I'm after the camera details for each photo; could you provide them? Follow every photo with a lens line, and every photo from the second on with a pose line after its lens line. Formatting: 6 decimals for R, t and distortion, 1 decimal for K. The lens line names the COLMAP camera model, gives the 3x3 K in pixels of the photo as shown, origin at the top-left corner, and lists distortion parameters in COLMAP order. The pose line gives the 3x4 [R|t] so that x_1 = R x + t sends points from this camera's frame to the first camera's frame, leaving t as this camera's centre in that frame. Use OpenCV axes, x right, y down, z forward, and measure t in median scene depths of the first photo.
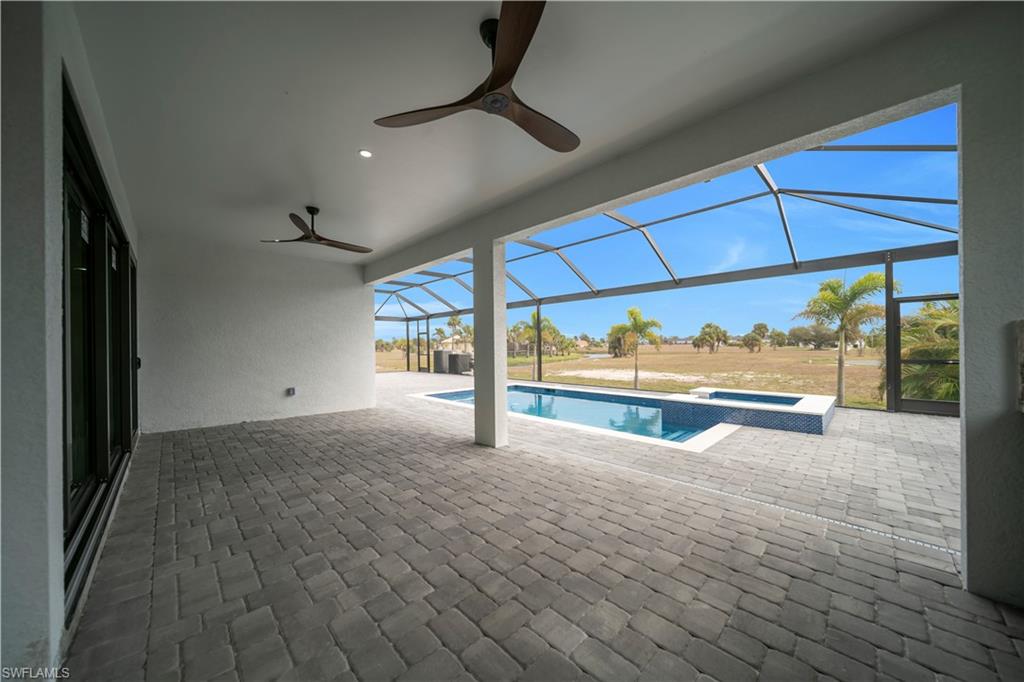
lens RADIAL K [[356.9, 0, 515.7], [0, 356.9, 344.4], [0, 0, 1]] dist [0.002861, -0.000281]
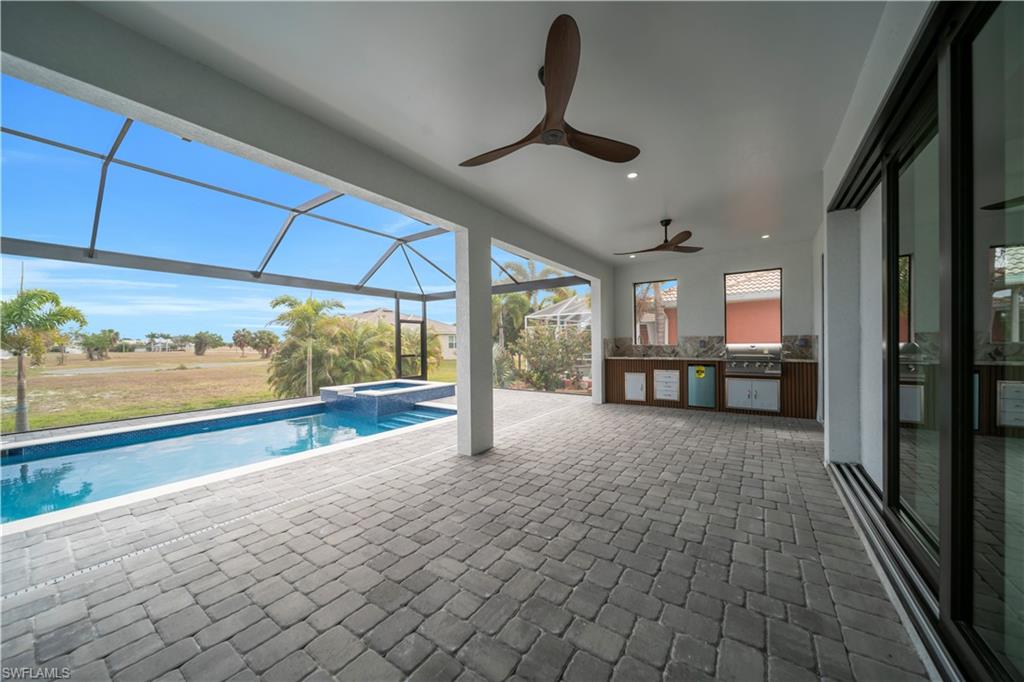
lens RADIAL K [[356.9, 0, 509.9], [0, 356.9, 343.6], [0, 0, 1]] dist [0.002861, -0.000281]
pose [[-0.189884, 0.012683, 0.981725, -1.072860], [0.008474, 0.999900, -0.011278, 0.014872], [-0.981770, 0.006178, -0.189973, 1.175232]]
